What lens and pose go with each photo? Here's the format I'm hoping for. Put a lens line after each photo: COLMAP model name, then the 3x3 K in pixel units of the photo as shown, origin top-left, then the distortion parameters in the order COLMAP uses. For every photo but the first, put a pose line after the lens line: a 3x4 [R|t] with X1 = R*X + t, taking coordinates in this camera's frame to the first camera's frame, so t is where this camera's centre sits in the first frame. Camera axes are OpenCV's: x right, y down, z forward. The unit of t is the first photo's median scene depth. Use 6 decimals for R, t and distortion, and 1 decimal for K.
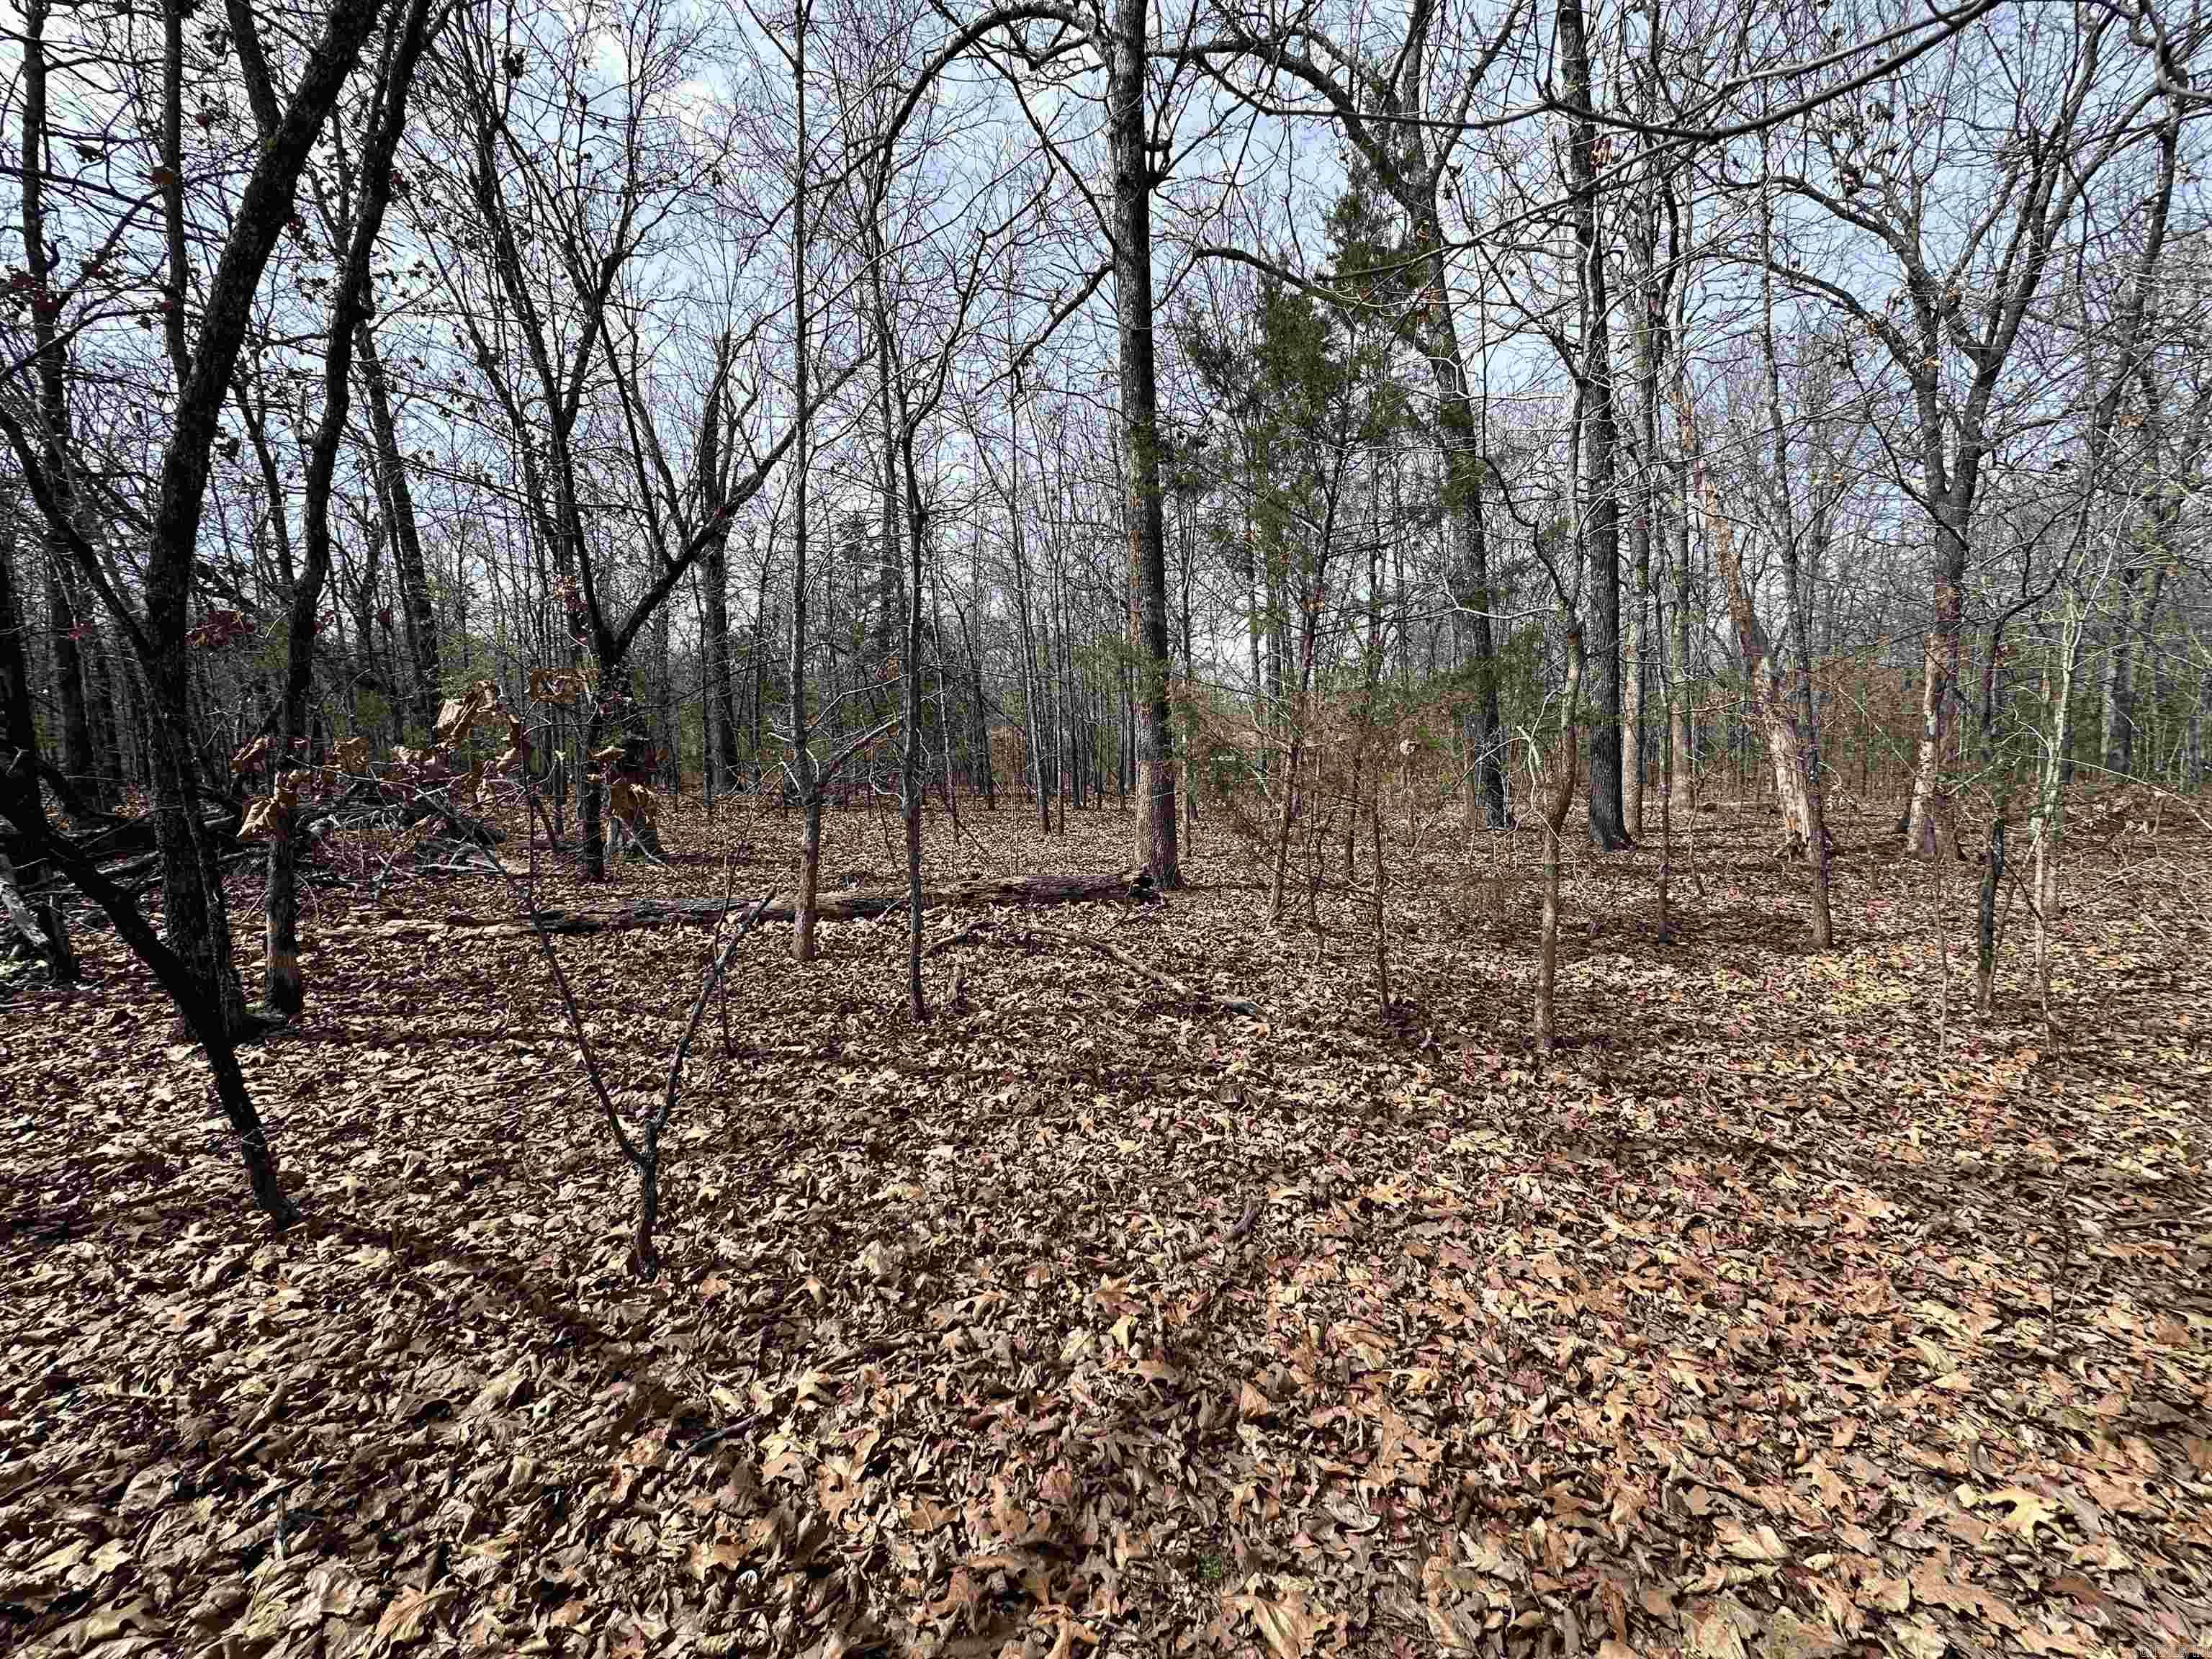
lens RADIAL K [[885.0, 0, 1113.9], [0, 885.0, 837.8], [0, 0, 1]] dist [-0.001863, -0.000003]
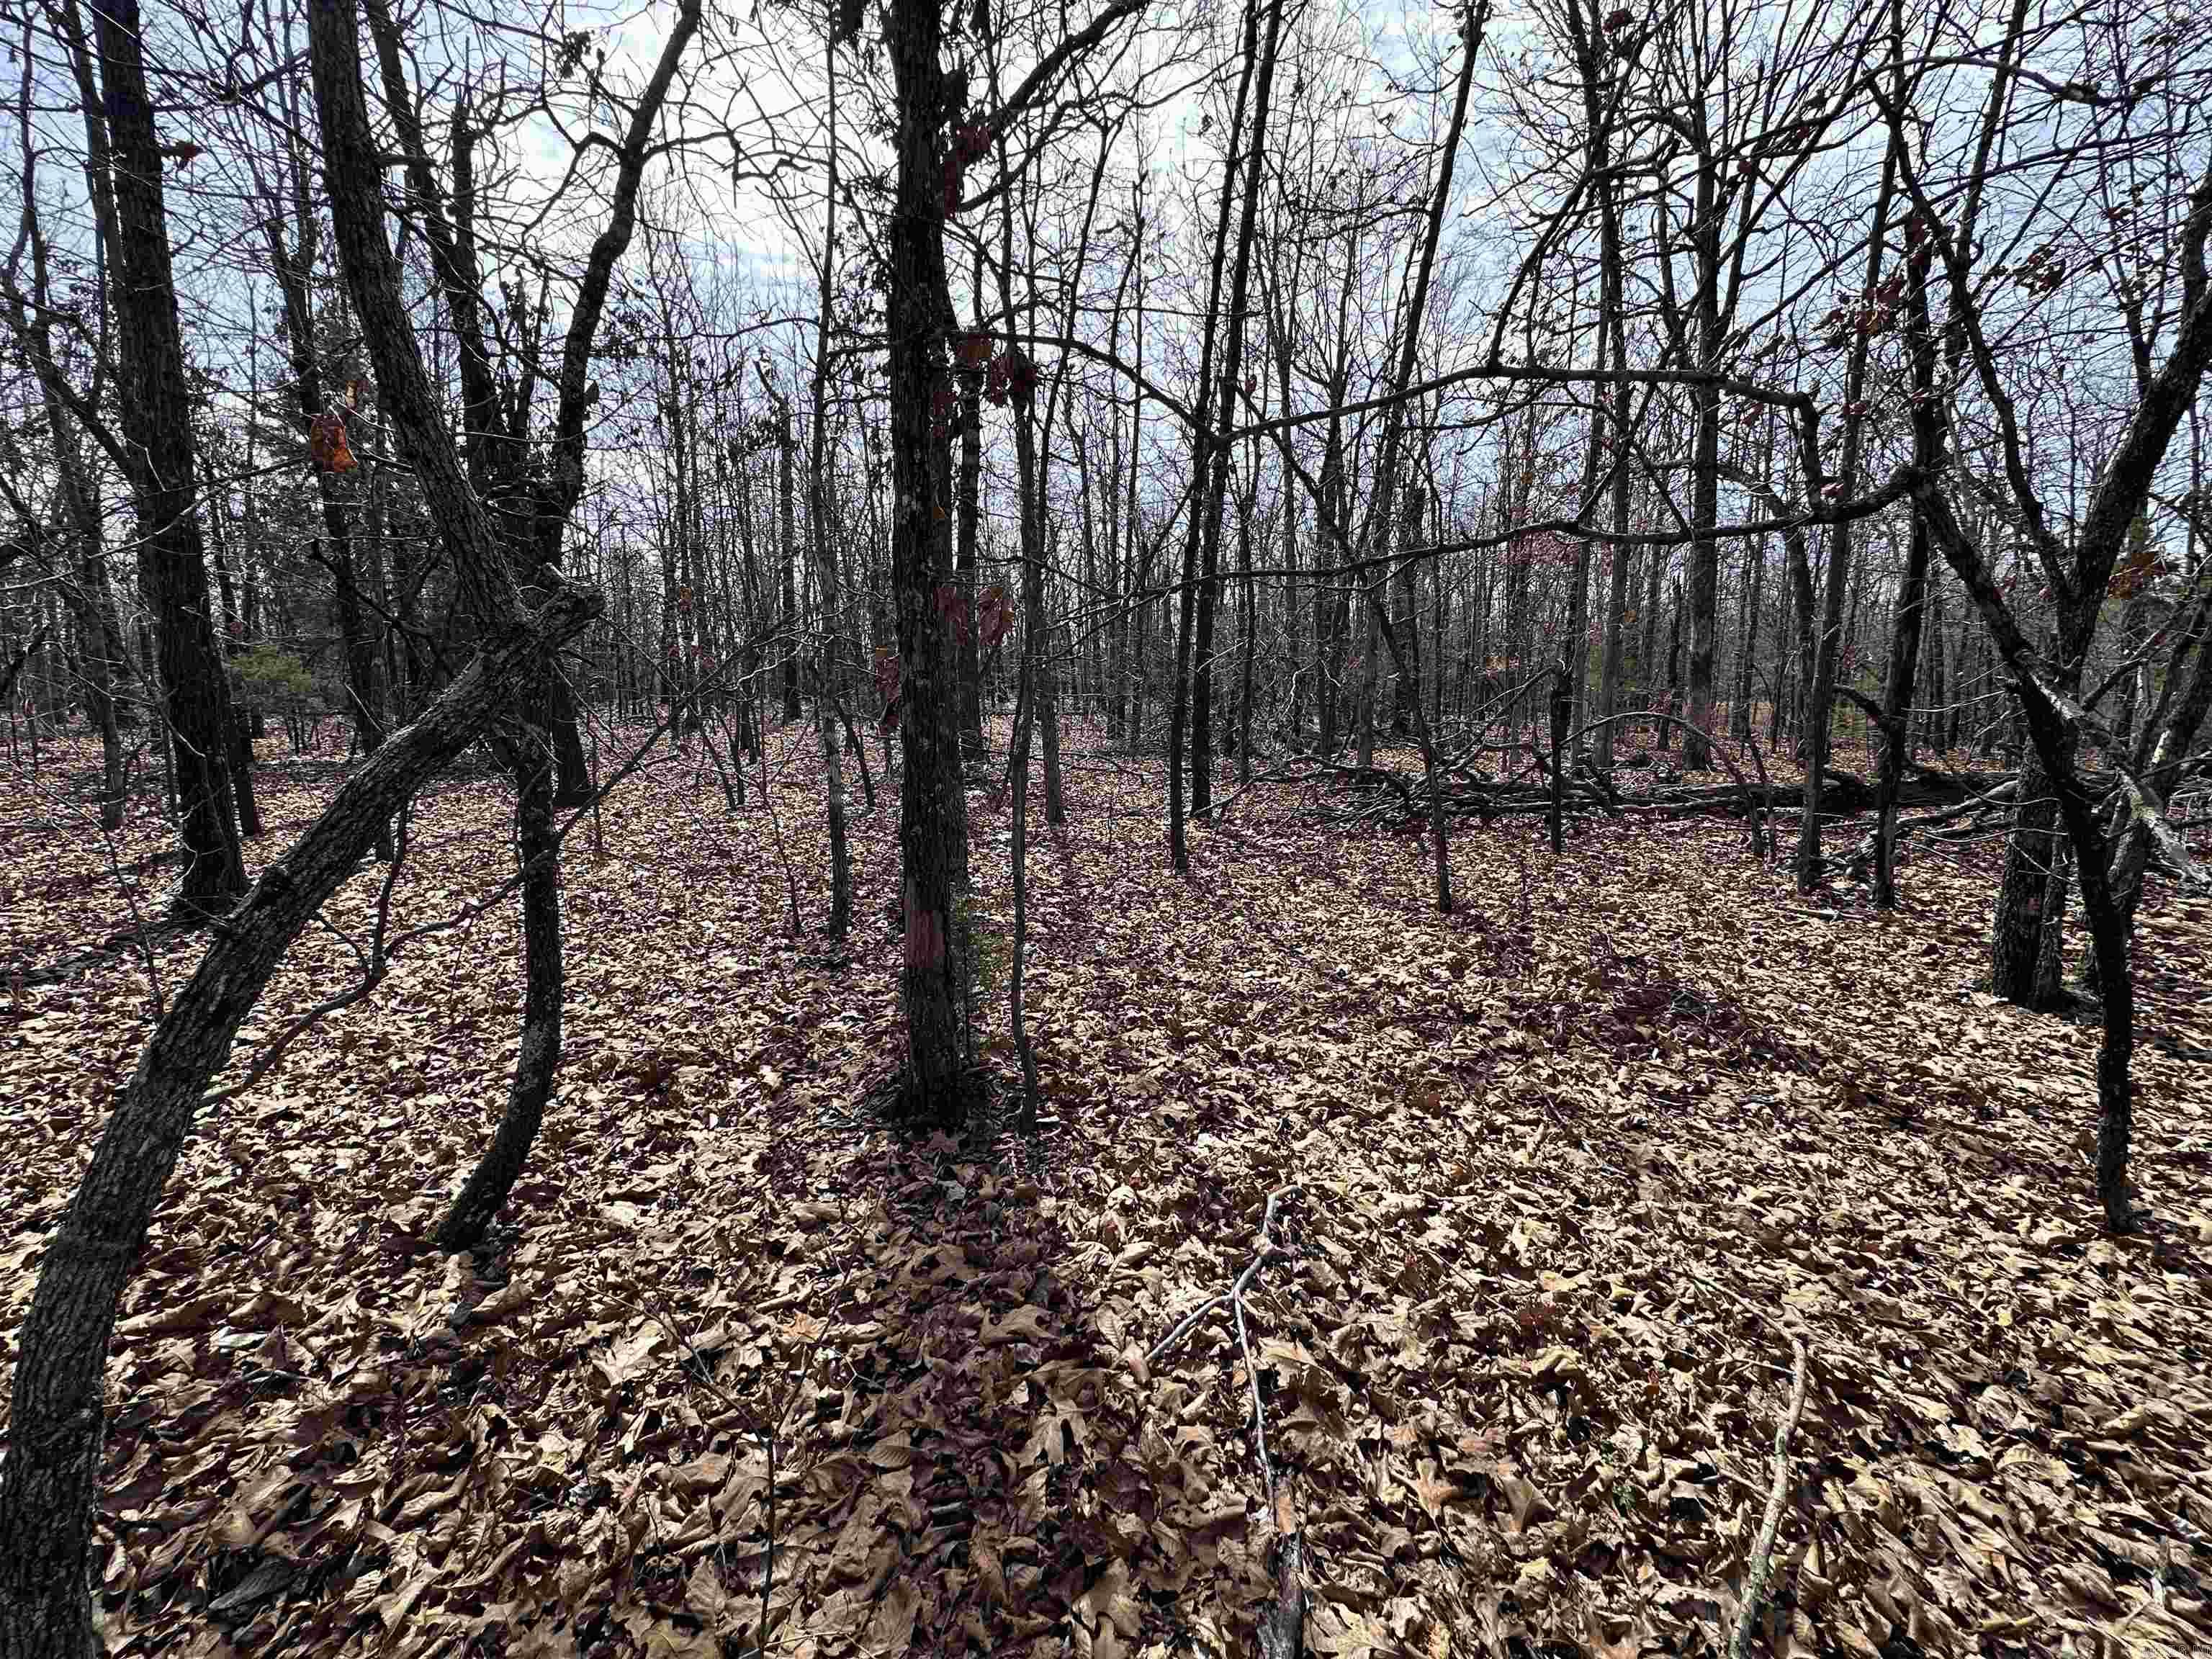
lens RADIAL K [[885.0, 0, 1111.7], [0, 885.0, 827.4], [0, 0, 1]] dist [-0.001863, -0.000003]
pose [[-0.008618, 0.145272, -0.989354, -0.097134], [-0.113682, 0.982834, 0.145305, 0.016983], [0.993480, 0.113724, 0.008044, -0.099095]]
